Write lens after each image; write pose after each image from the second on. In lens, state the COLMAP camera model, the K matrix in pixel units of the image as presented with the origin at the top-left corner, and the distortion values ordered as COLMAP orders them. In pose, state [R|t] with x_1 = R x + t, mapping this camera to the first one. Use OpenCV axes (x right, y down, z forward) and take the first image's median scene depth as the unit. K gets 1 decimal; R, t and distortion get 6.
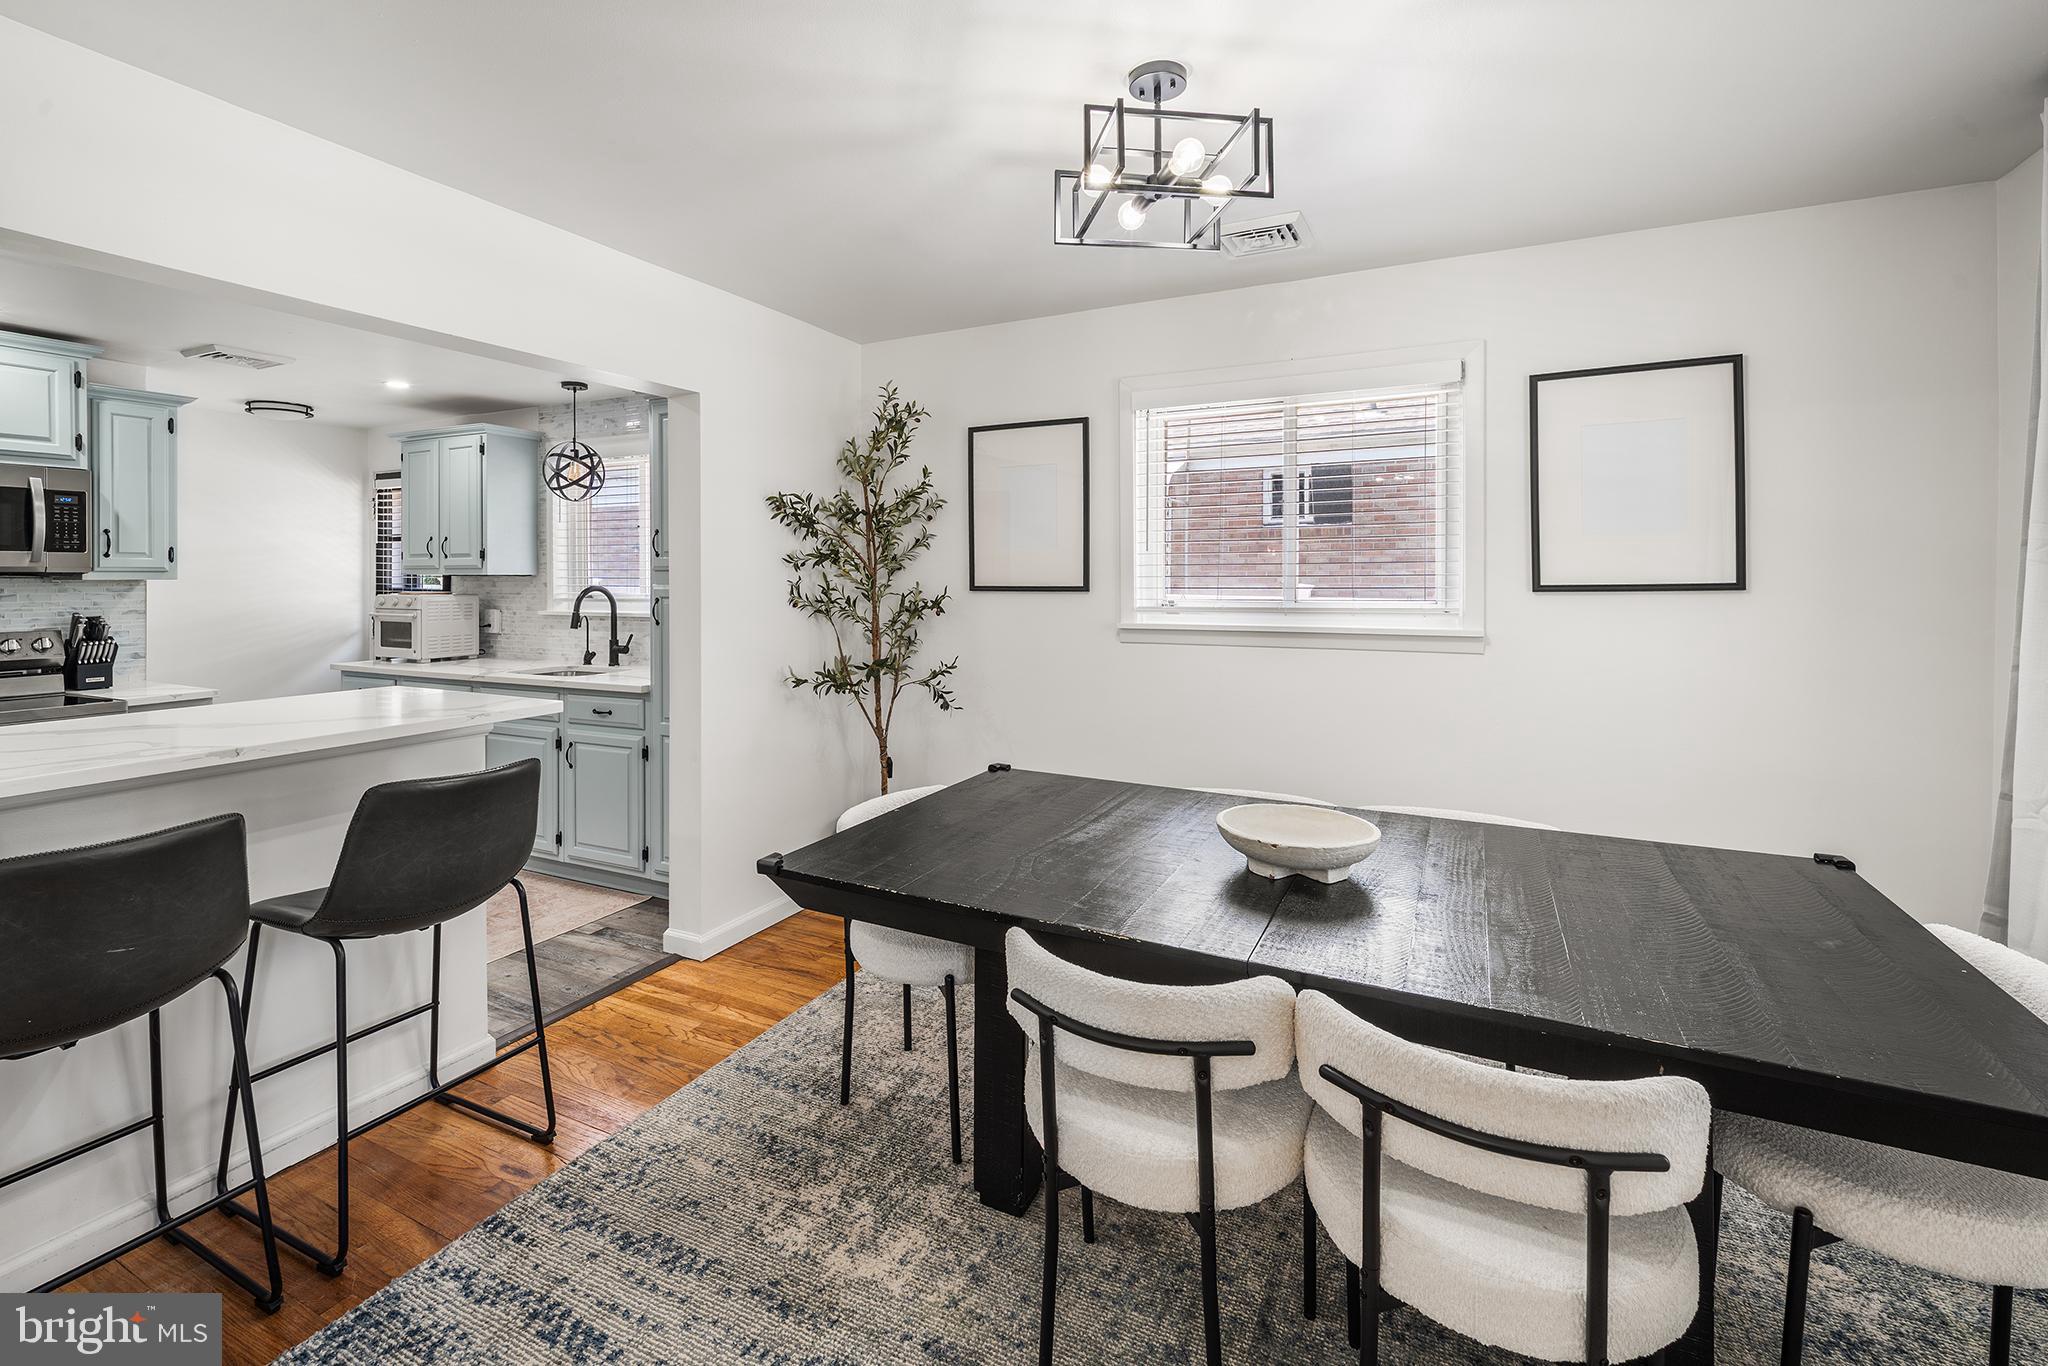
lens RADIAL K [[897.5, 0, 1011.0], [0, 897.5, 563.2], [0, 0, 1]] dist [-0.000201, -0.000337]
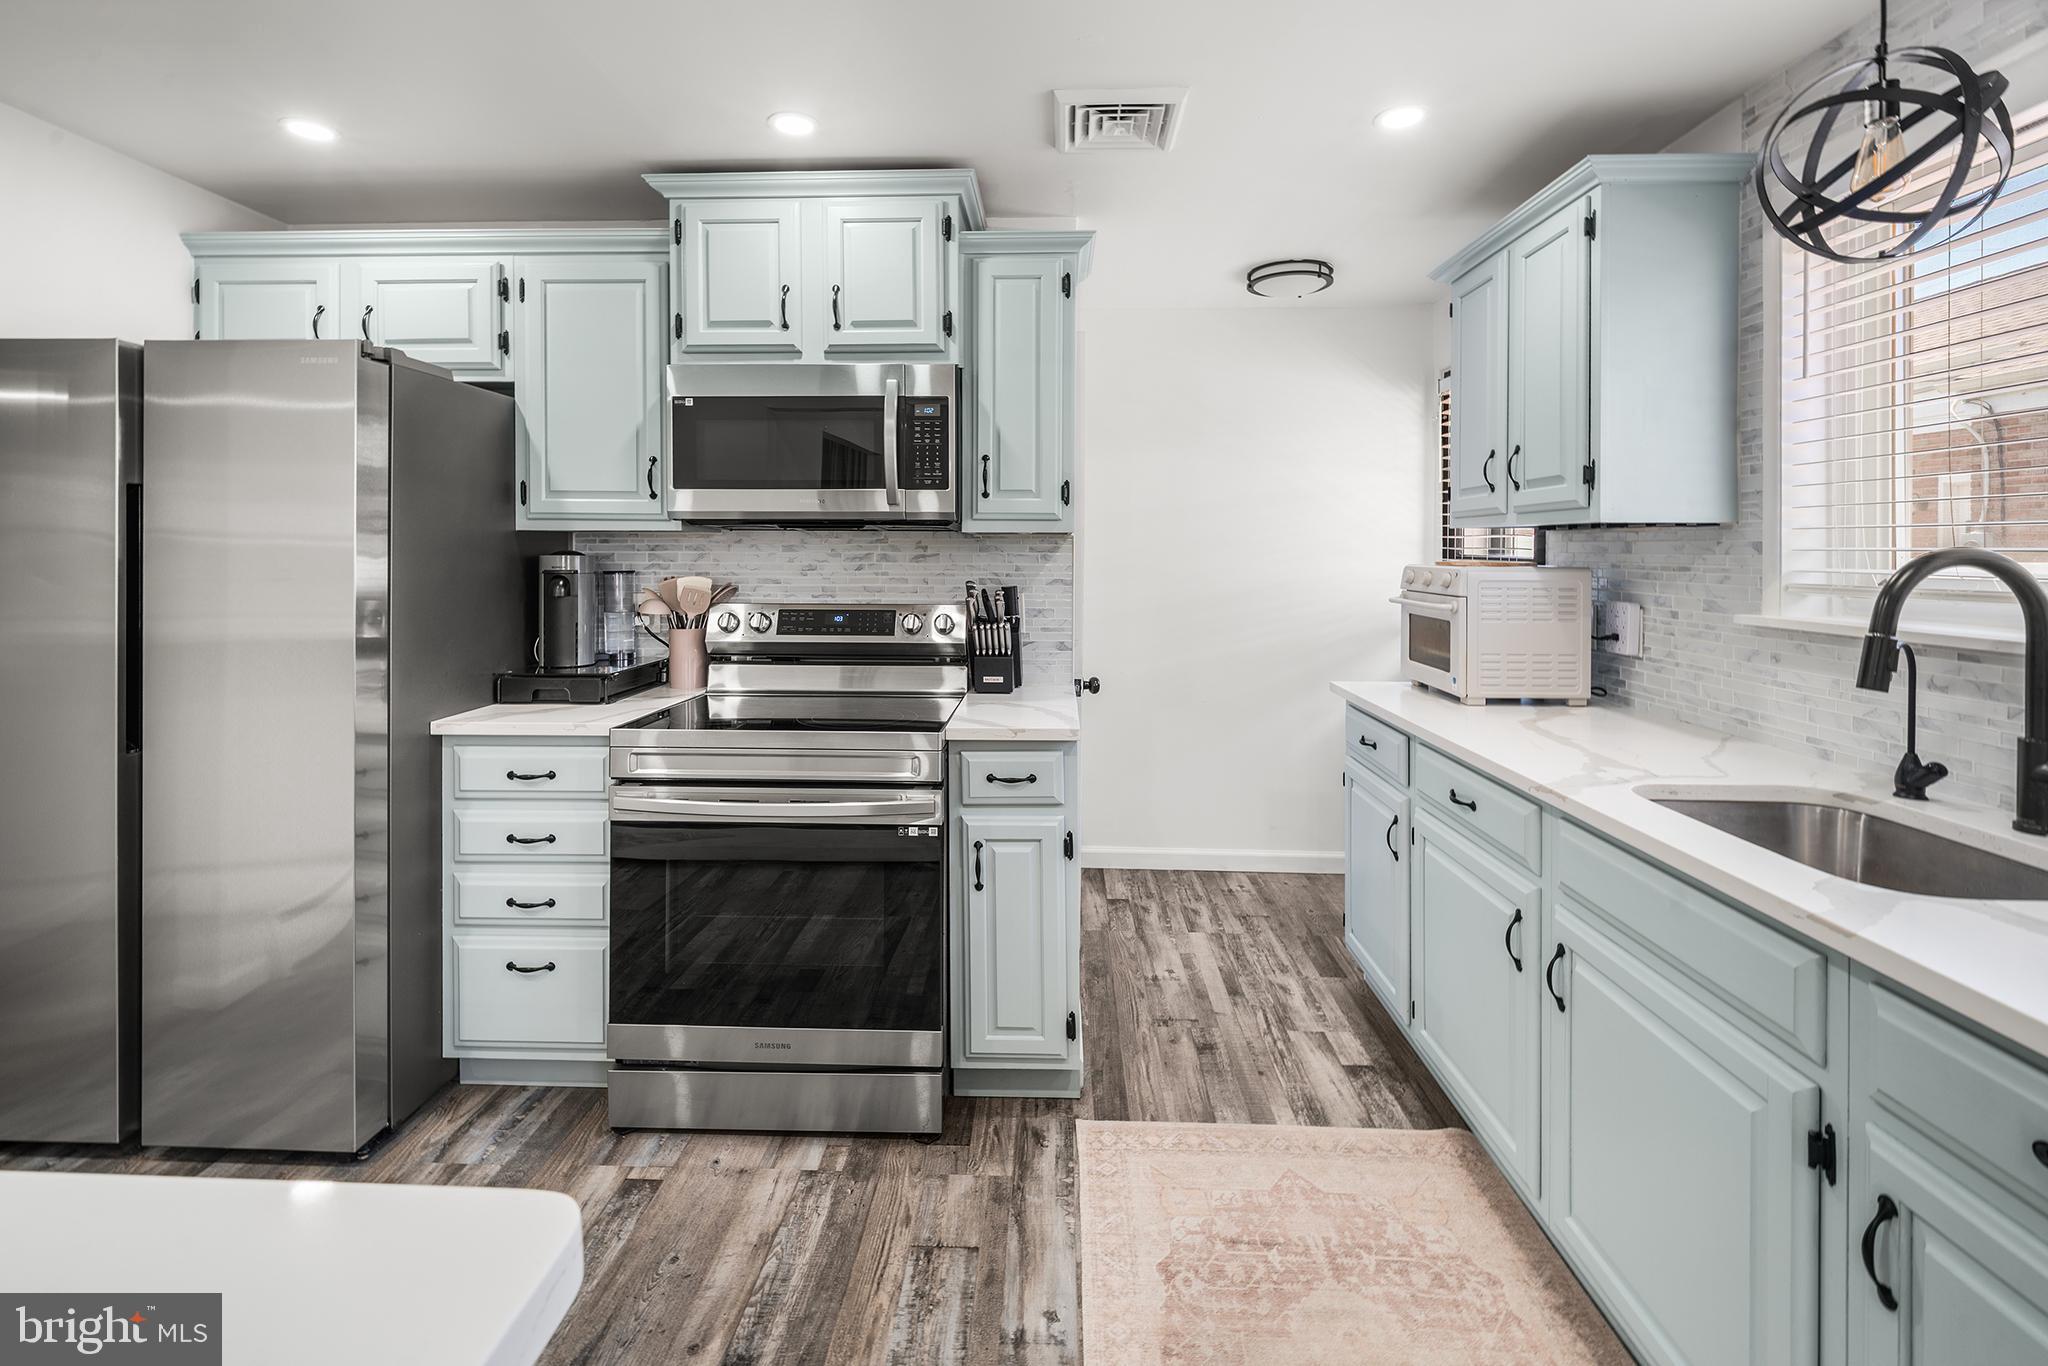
lens RADIAL K [[897.5, 0, 1011.0], [0, 897.5, 563.2], [0, 0, 1]] dist [-0.000201, -0.000337]
pose [[0.393130, 0.018285, -0.919301, -0.369615], [0.009260, 0.999673, 0.023843, 0.023728], [0.919436, -0.017887, 0.392832, 0.703251]]
